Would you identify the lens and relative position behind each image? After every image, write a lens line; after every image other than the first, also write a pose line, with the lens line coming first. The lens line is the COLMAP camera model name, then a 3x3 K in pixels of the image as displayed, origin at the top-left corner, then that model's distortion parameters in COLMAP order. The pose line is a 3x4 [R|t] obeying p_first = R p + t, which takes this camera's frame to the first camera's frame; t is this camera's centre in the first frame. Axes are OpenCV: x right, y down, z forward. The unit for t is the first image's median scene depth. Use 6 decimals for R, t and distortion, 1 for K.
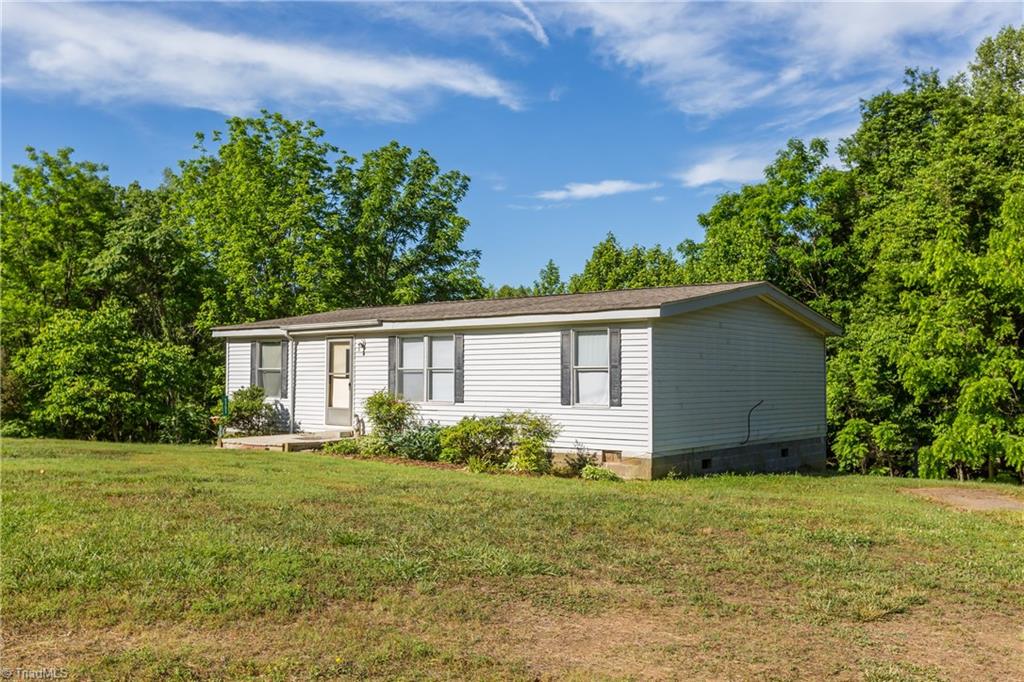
lens RADIAL K [[925.6, 0, 512.0], [0, 925.6, 341.0], [0, 0, 1]] dist [-0.009515, -0.004887]
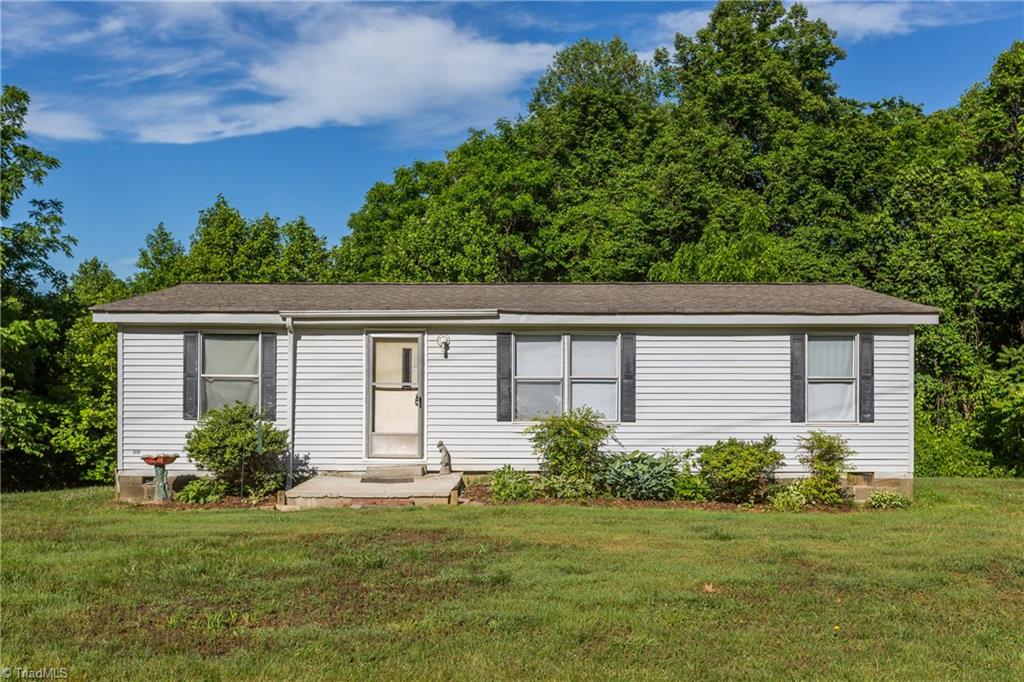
lens RADIAL K [[1012.9, 0, 512.0], [0, 1012.9, 341.0], [0, 0, 1]] dist [-0.020664, 0.010788]
pose [[0.778259, 0.016003, 0.627739, -0.603840], [-0.025207, 0.999666, 0.005767, -0.003294], [-0.627437, -0.020311, 0.778403, 0.367216]]
